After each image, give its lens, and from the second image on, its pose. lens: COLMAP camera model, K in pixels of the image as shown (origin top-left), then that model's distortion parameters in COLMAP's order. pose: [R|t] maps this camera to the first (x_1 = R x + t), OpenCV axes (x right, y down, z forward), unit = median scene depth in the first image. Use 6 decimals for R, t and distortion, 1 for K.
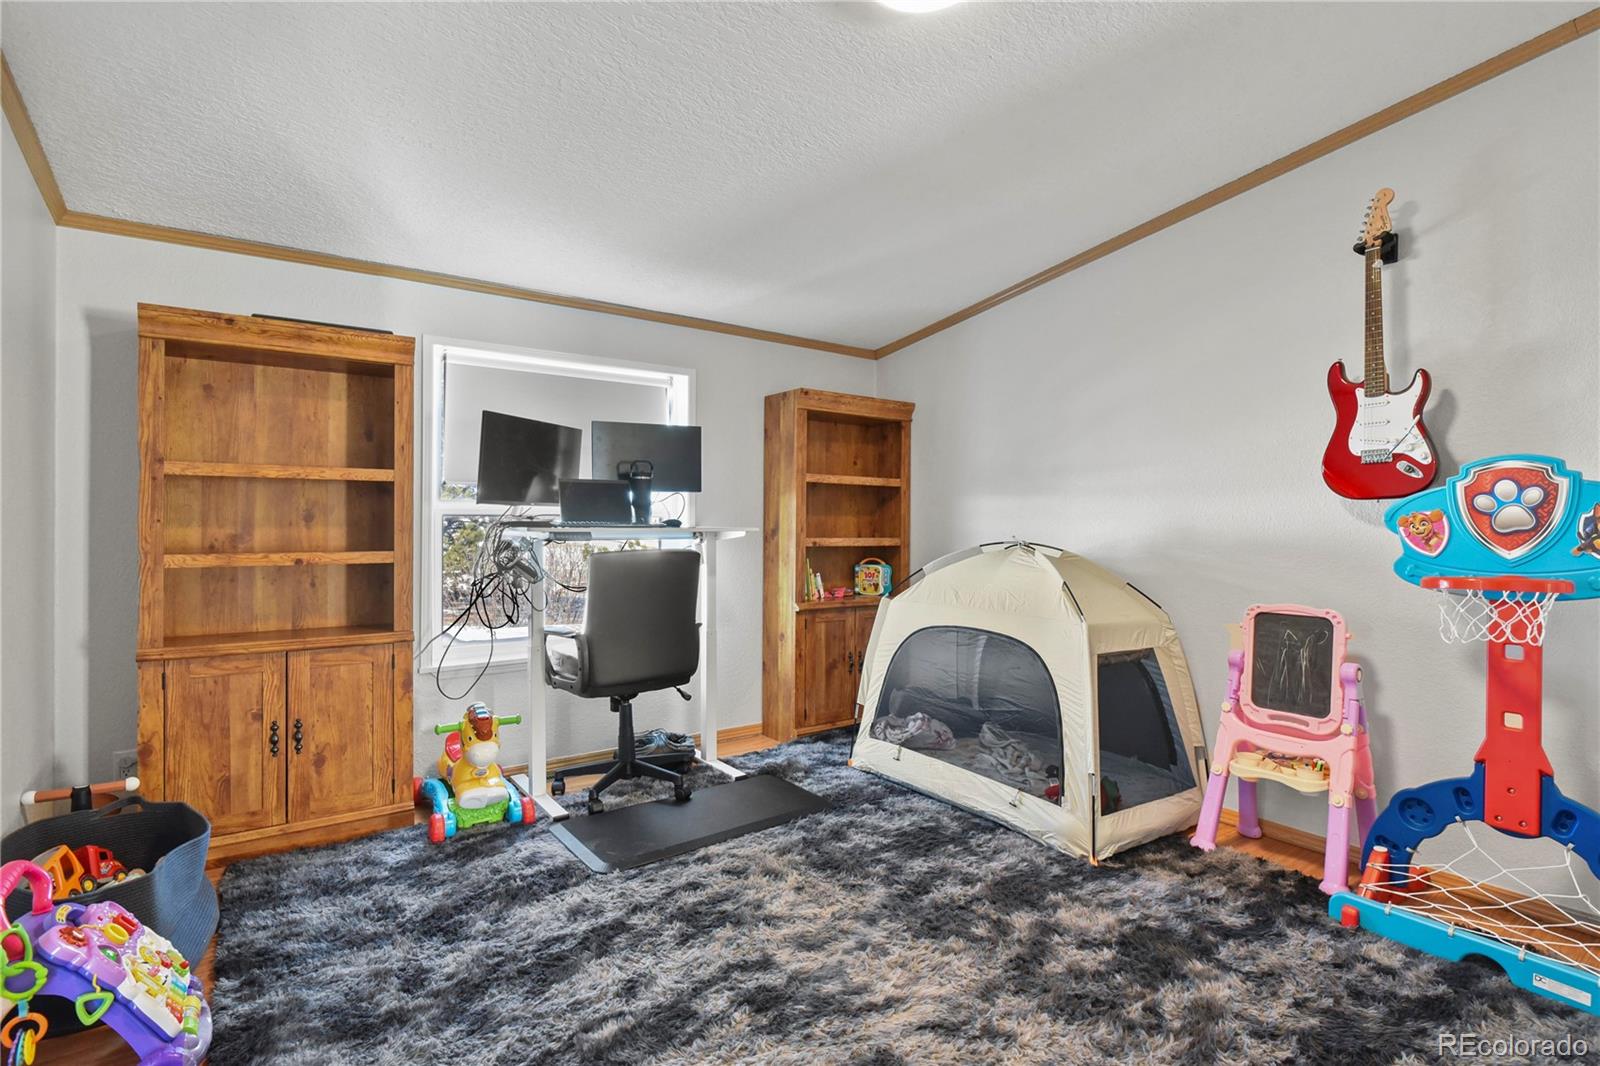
lens RADIAL K [[780.7, 0, 807.7], [0, 780.7, 523.6], [0, 0, 1]] dist [0.000675, -0.000970]
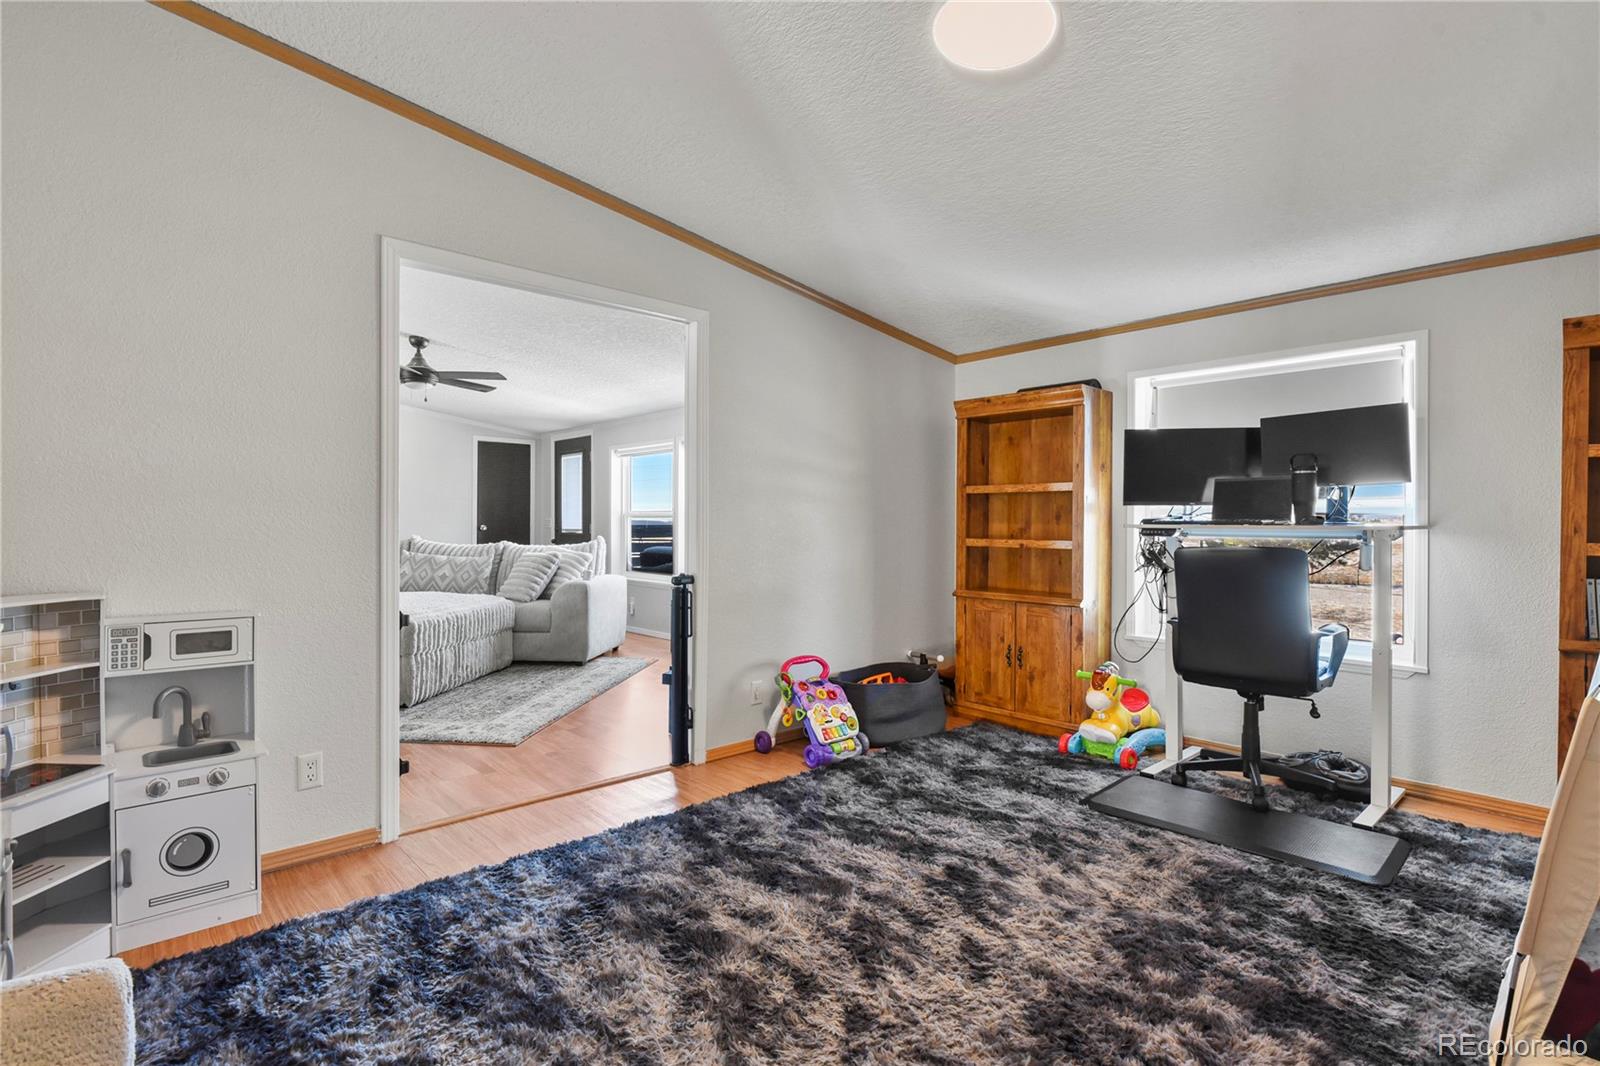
lens RADIAL K [[780.7, 0, 807.7], [0, 780.7, 523.6], [0, 0, 1]] dist [0.000675, -0.000970]
pose [[0.114860, 0.000327, -0.993382, 0.863262], [-0.004023, 0.999992, -0.000136, 0.007284], [0.993374, 0.004012, 0.114860, 0.407846]]
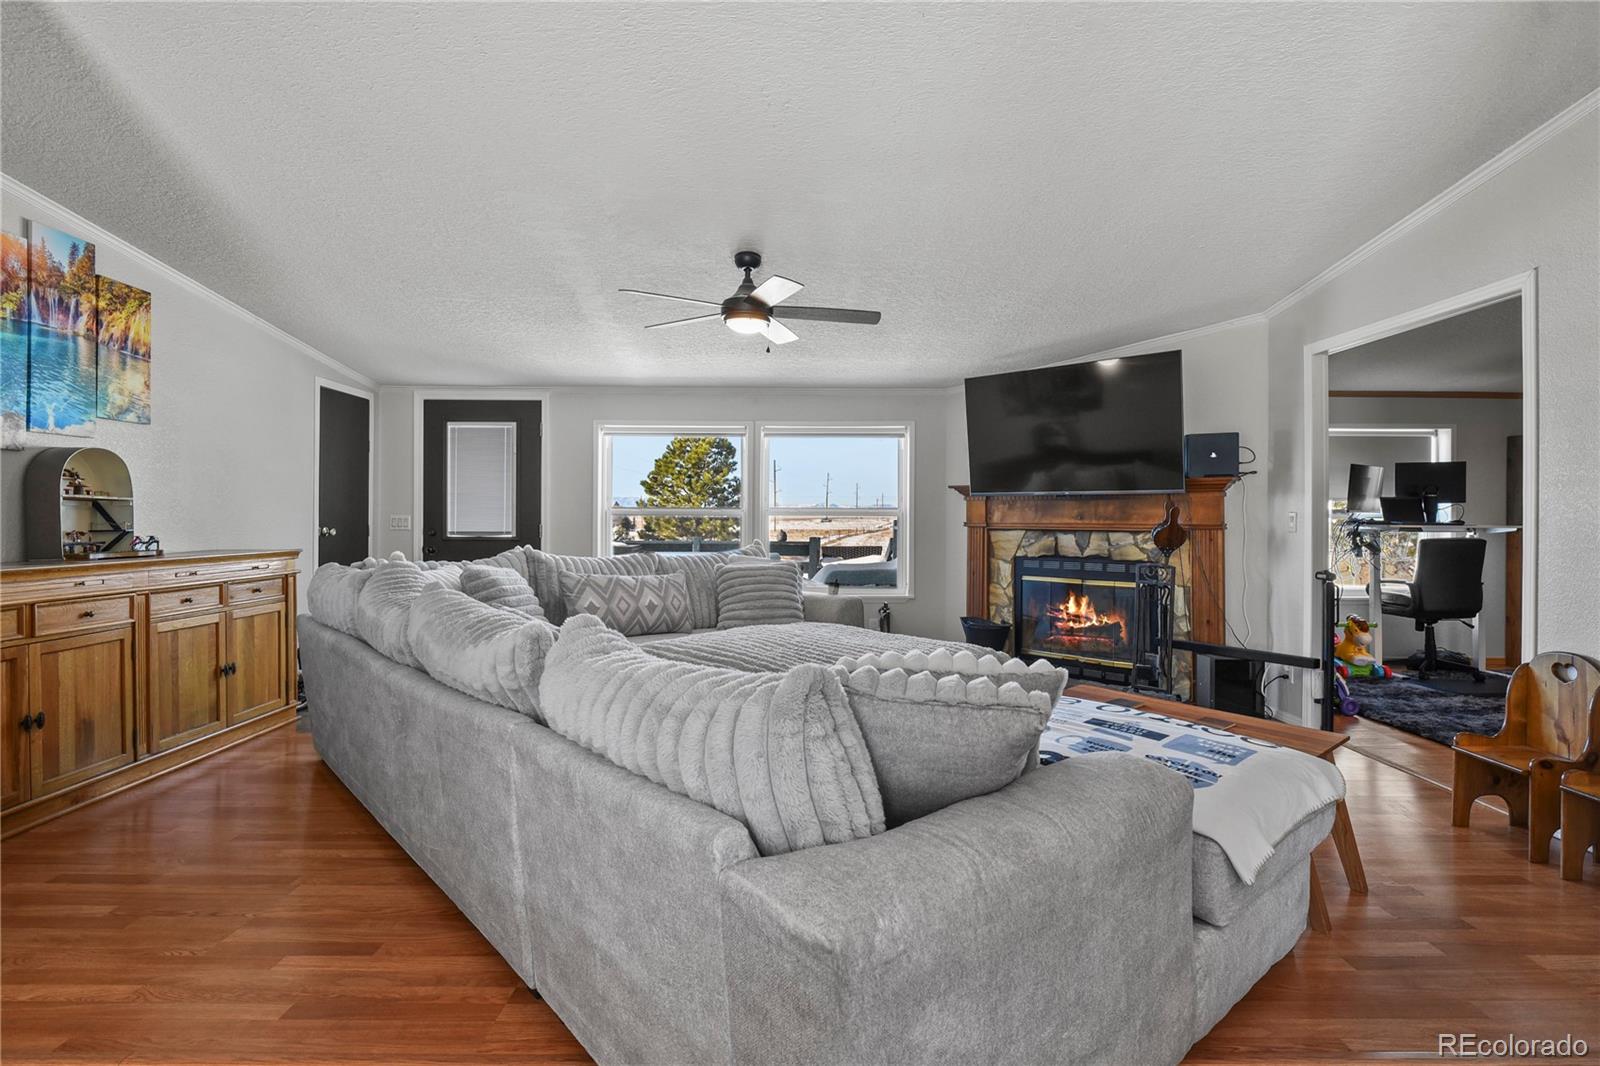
lens RADIAL K [[822.9, 0, 804.3], [0, 822.9, 519.1], [0, 0, 1]] dist [0.000896, -0.000089]
pose [[0.828997, -0.003567, -0.559242, -0.455338], [-0.001081, 0.999968, -0.007981, 0.009987], [0.559253, 0.007221, 0.828966, -1.640451]]
